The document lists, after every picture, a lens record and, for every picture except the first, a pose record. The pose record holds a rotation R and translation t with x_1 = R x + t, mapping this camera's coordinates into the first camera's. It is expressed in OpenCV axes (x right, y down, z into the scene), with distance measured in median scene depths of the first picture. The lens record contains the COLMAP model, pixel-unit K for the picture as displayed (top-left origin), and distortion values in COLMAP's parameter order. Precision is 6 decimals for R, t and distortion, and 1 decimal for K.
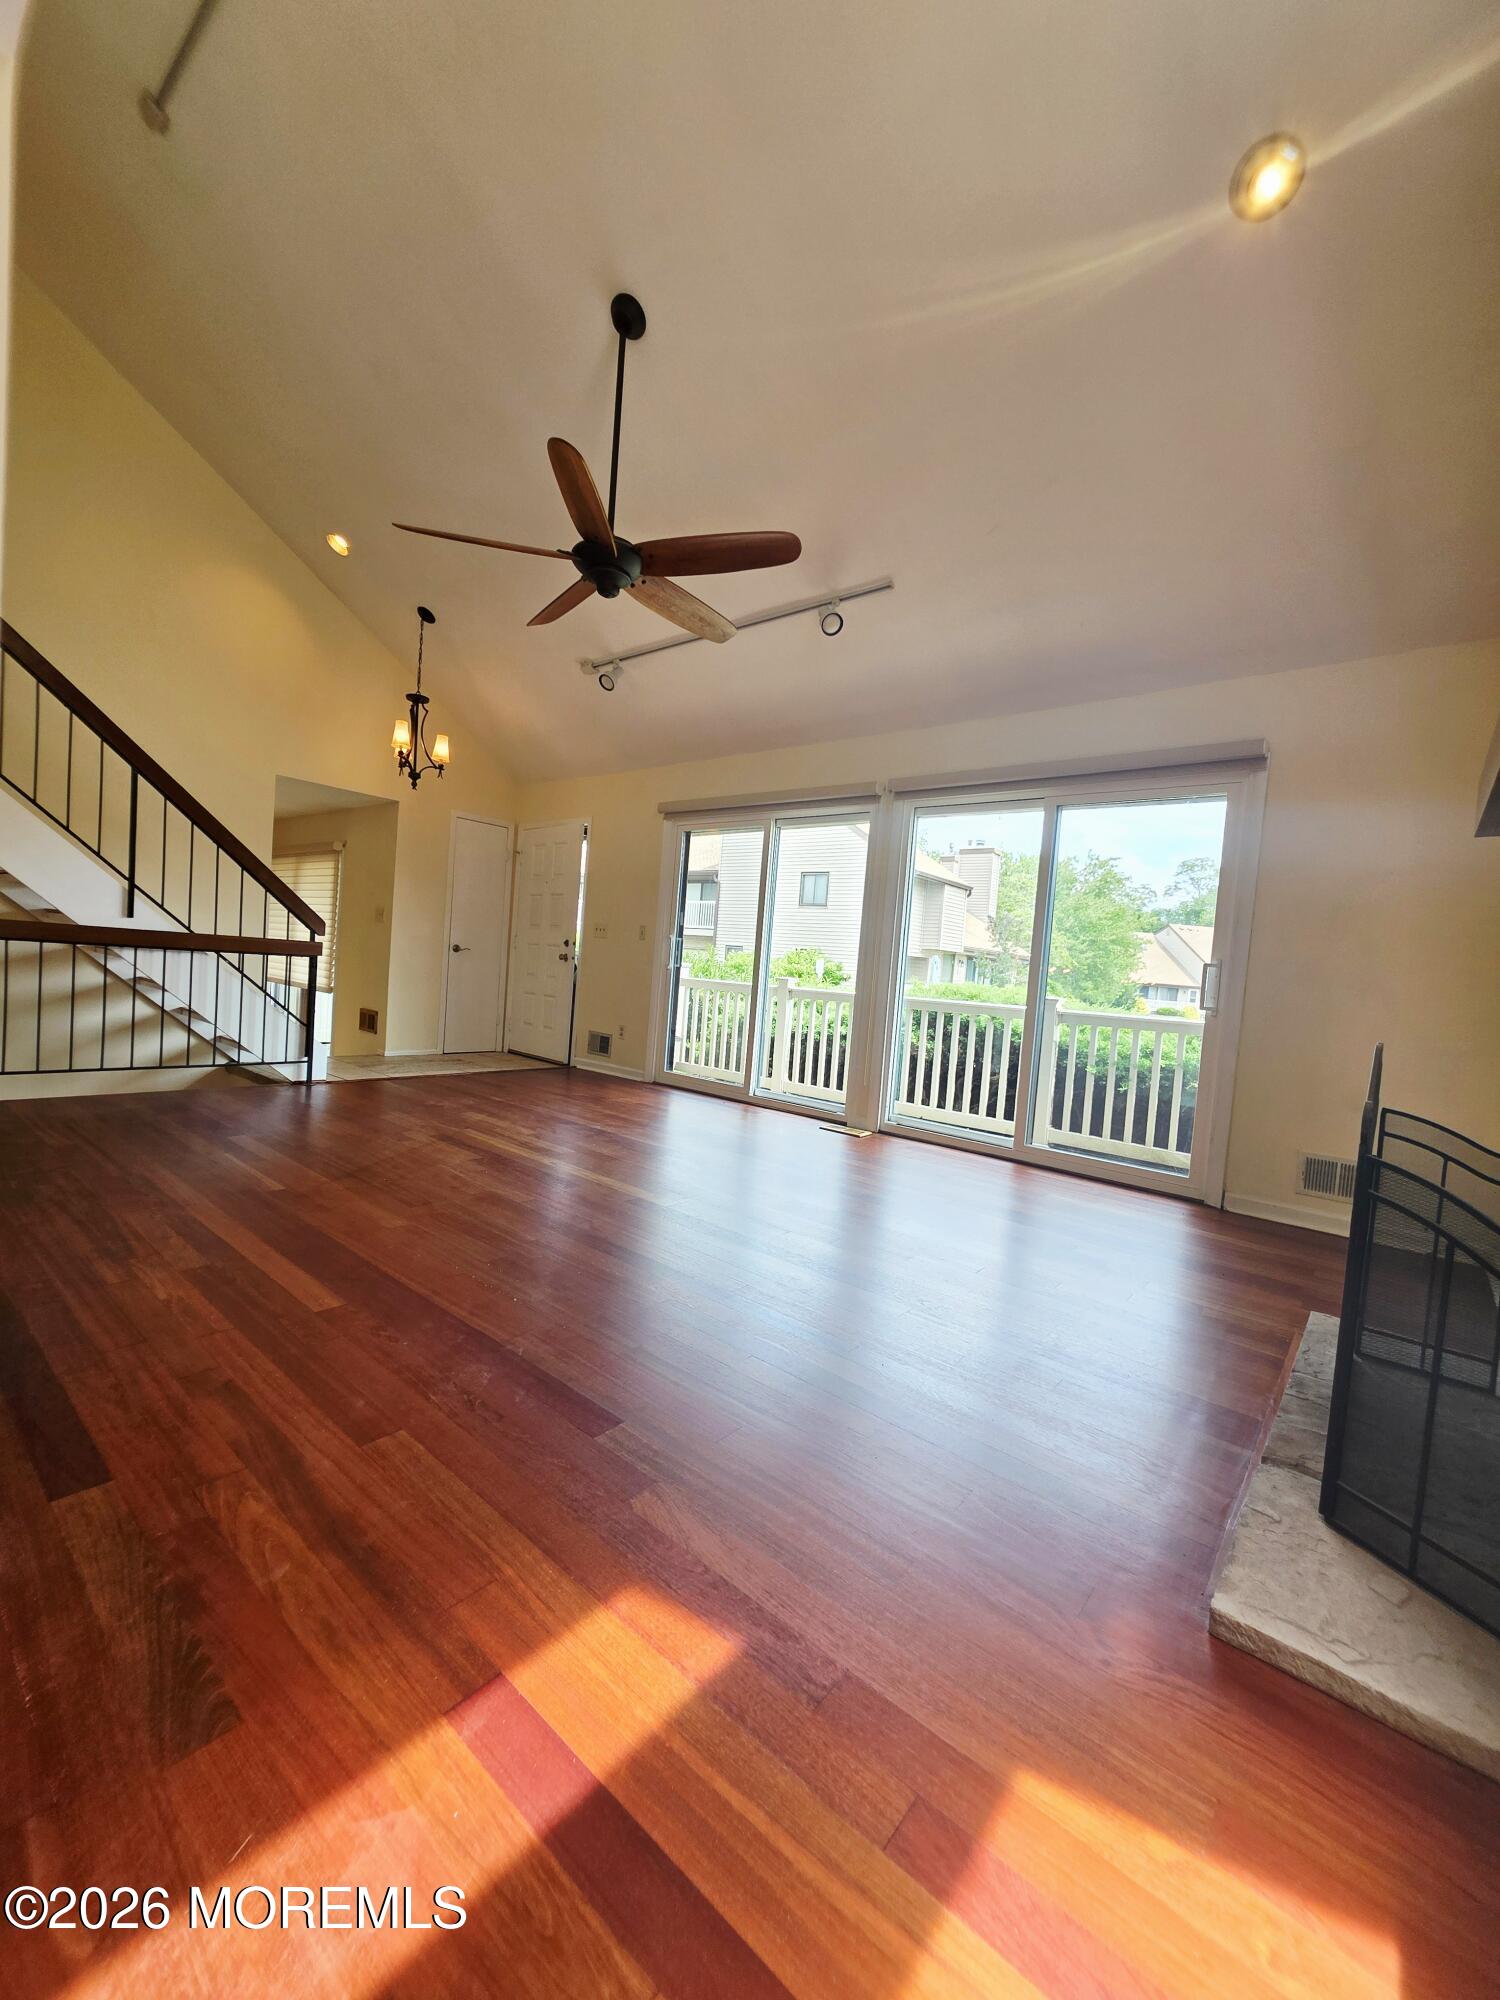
lens RADIAL K [[800.7, 0, 746.1], [0, 800.7, 998.2], [0, 0, 1]] dist [-0.002486, 0.002141]
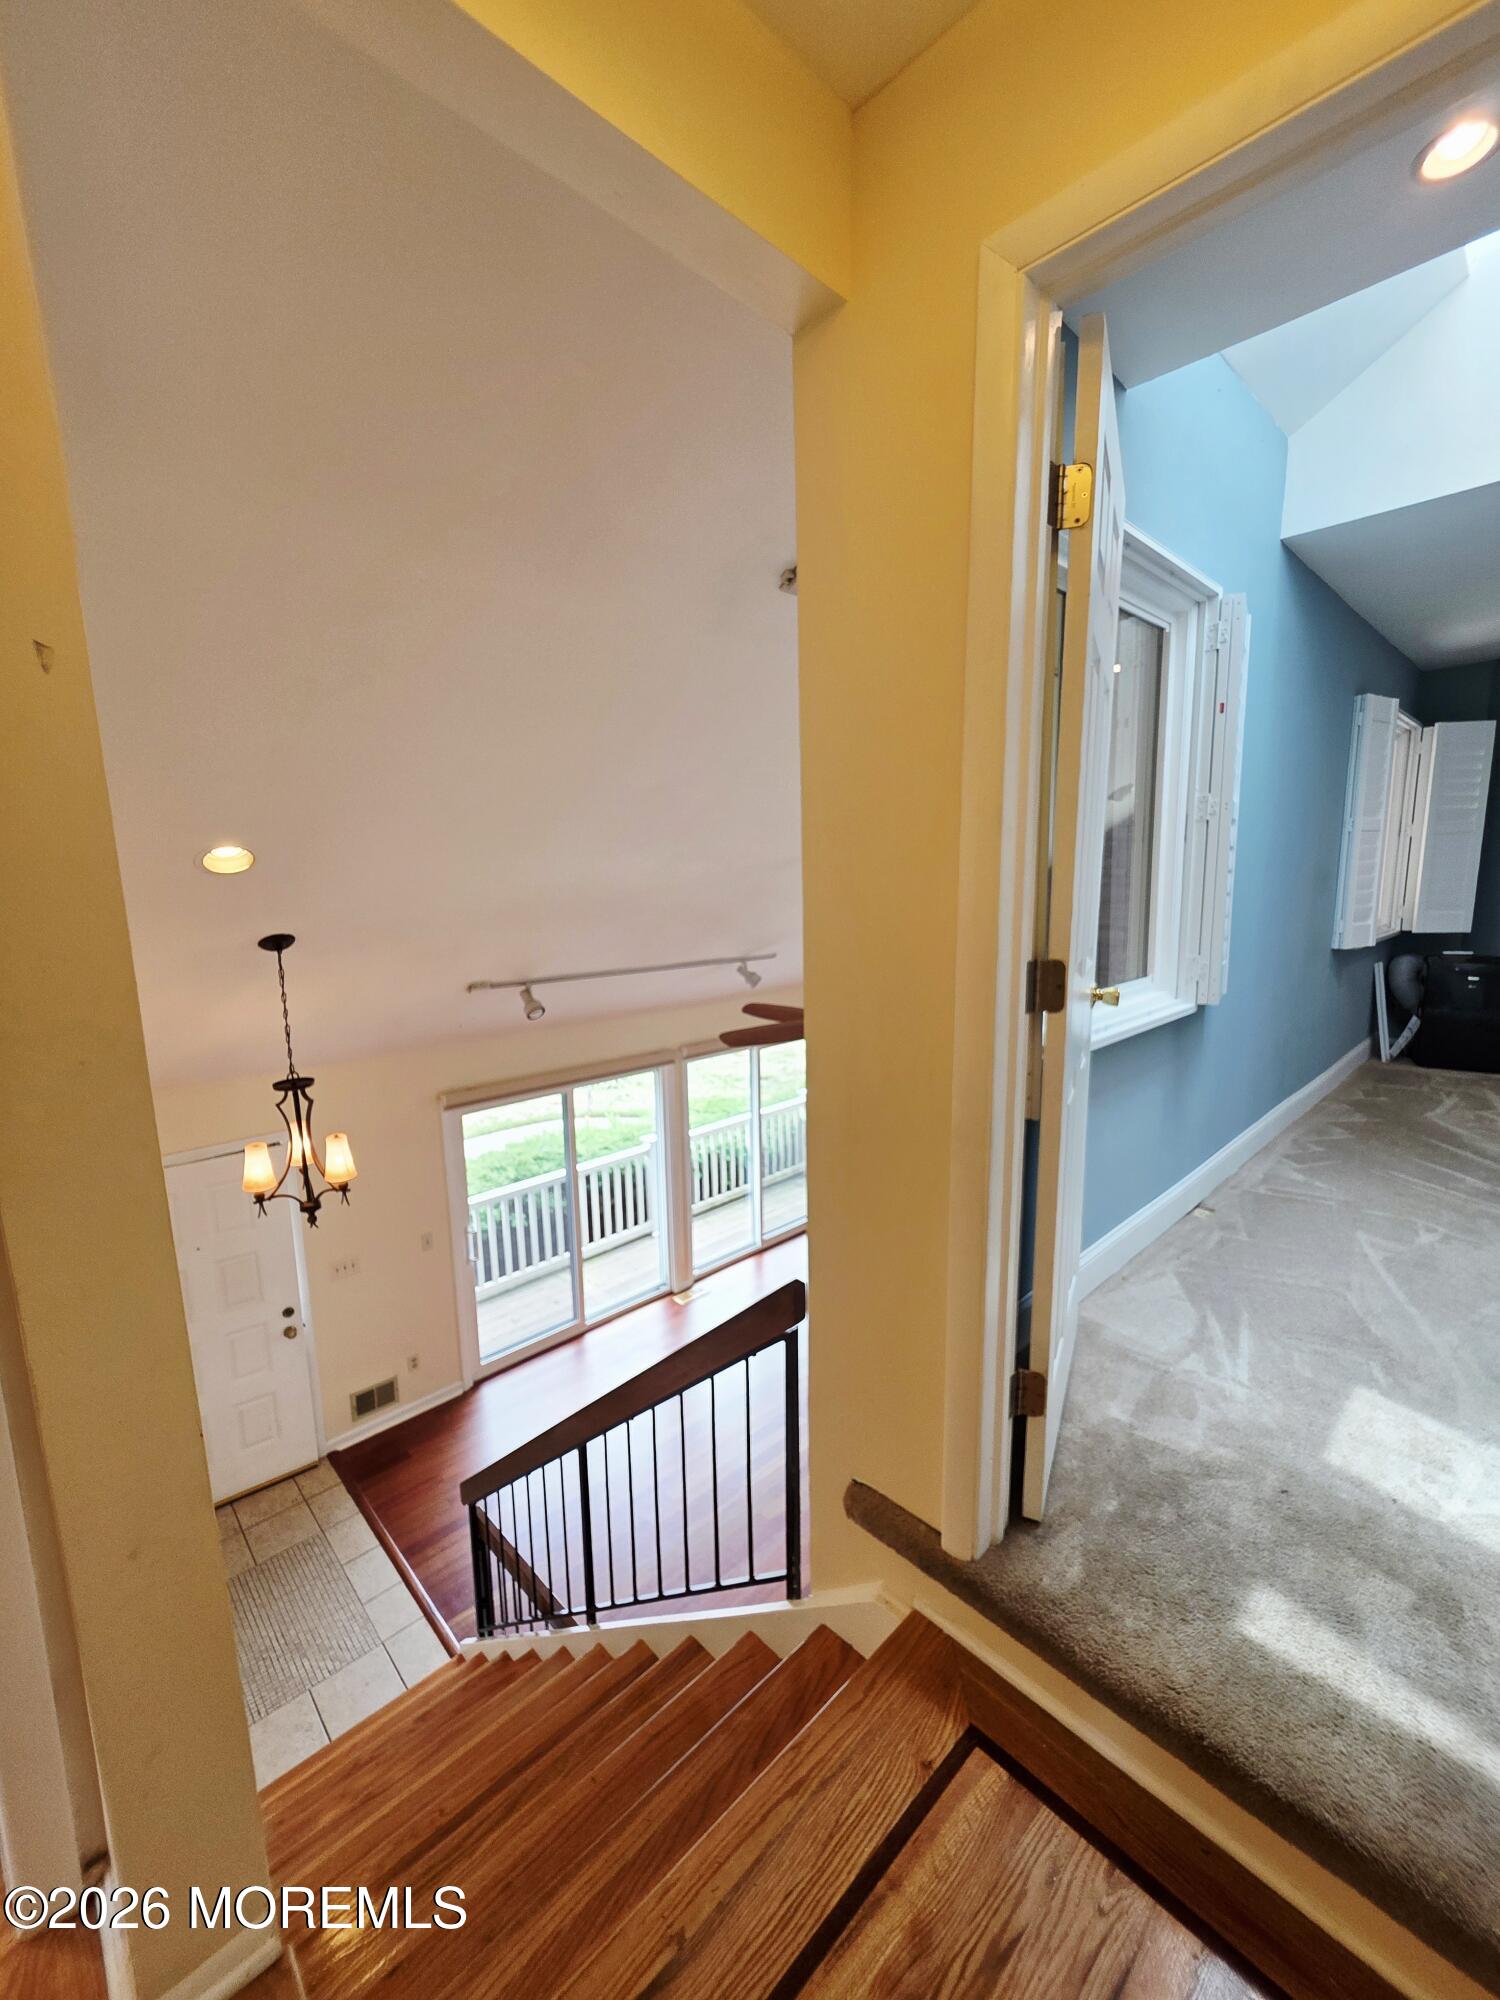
lens RADIAL K [[800.7, 0, 747.7], [0, 800.7, 998.5], [0, 0, 1]] dist [-0.002486, 0.002141]
pose [[0.131728, -0.227405, 0.964850, -0.924799], [0.076345, 0.972768, 0.218848, -0.540864], [-0.988342, 0.044833, 0.145502, 0.578724]]
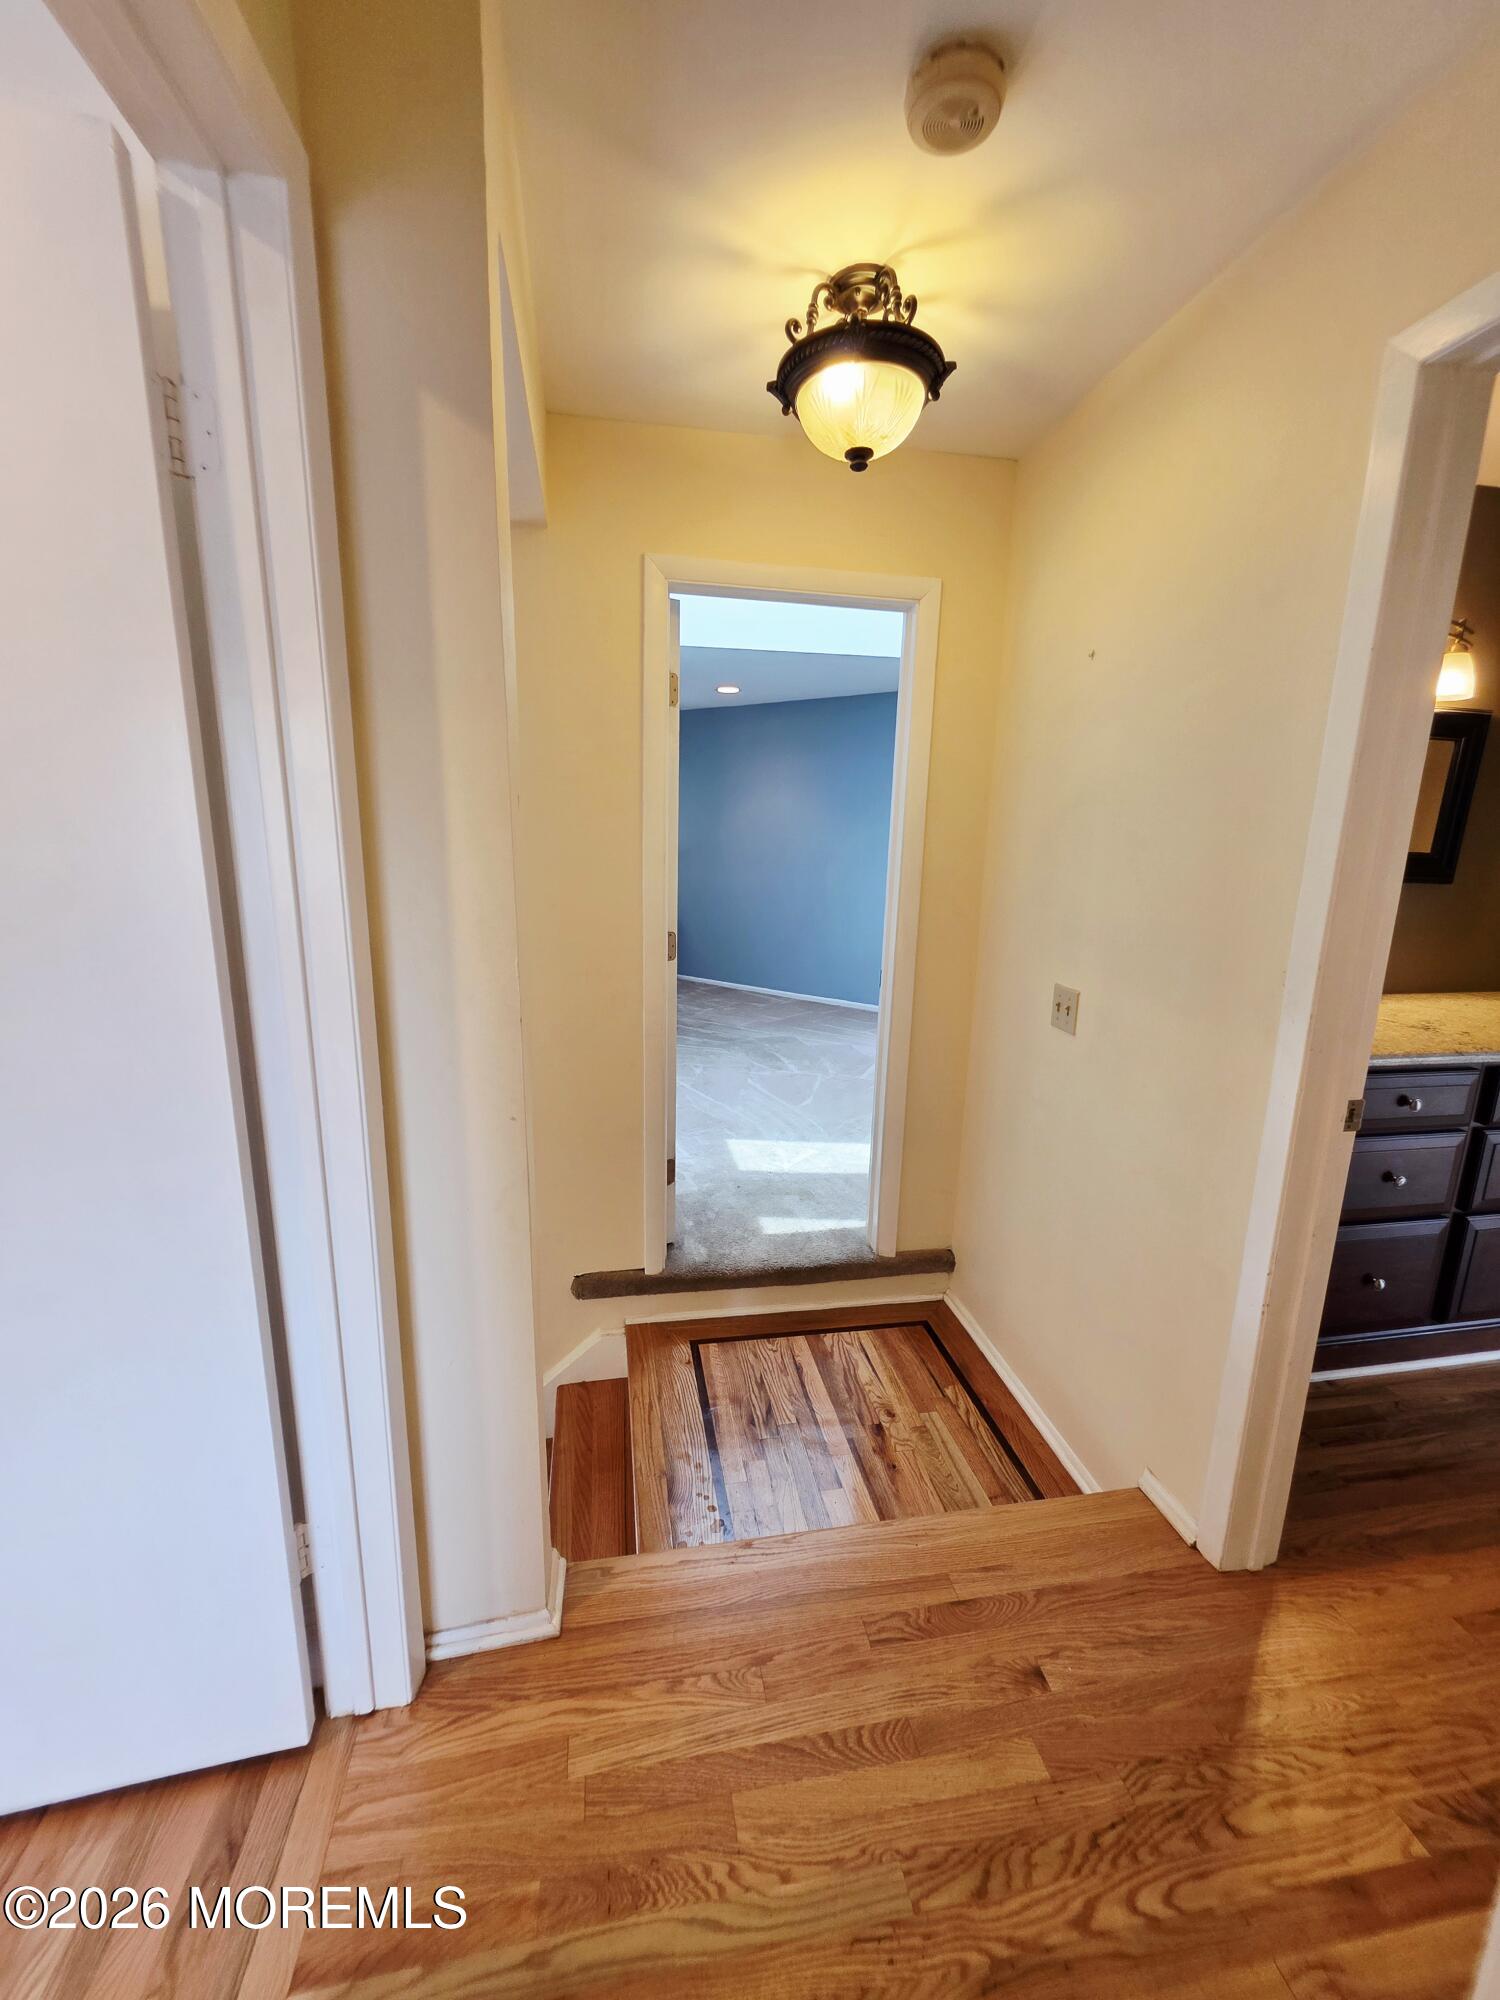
lens RADIAL K [[800.7, 0, 739.1], [0, 800.7, 1006.1], [0, 0, 1]] dist [-0.002486, 0.002141]
pose [[-0.744837, -0.222874, 0.628923, -0.988091], [-0.038773, 0.955430, 0.292660, -0.578485], [-0.666119, 0.193599, -0.720282, 0.804580]]
